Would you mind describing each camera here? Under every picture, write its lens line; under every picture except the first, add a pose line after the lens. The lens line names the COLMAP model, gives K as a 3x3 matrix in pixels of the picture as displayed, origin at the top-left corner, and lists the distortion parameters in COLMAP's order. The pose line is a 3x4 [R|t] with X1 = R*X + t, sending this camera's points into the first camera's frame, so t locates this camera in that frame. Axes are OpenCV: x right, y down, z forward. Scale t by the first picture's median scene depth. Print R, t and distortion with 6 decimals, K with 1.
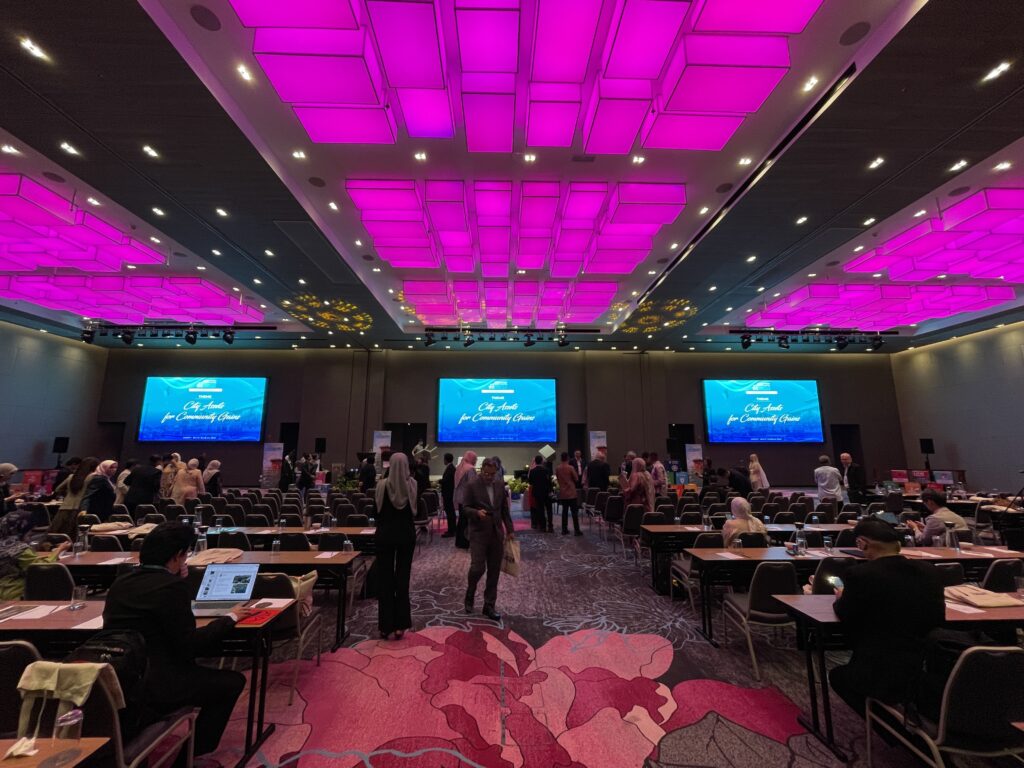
lens RADIAL K [[413.5, 0, 510.8], [0, 413.5, 381.9], [0, 0, 1]] dist [-0.004148, -0.000908]
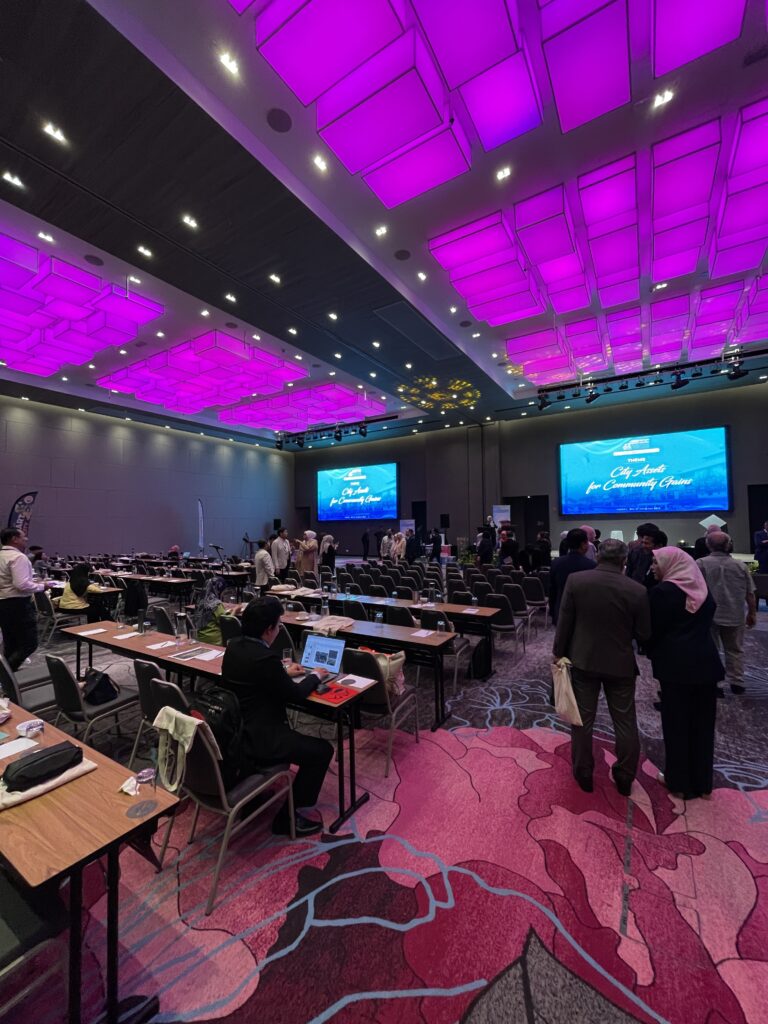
lens RADIAL K [[413.5, 0, 386.0], [0, 413.5, 511.3], [0, 0, 1]] dist [-0.004148, -0.000908]
pose [[0.831586, -0.032518, -0.554444, 0.021705], [0.105790, 0.989282, 0.100650, 0.013854], [0.545228, -0.142354, 0.826113, 0.106831]]
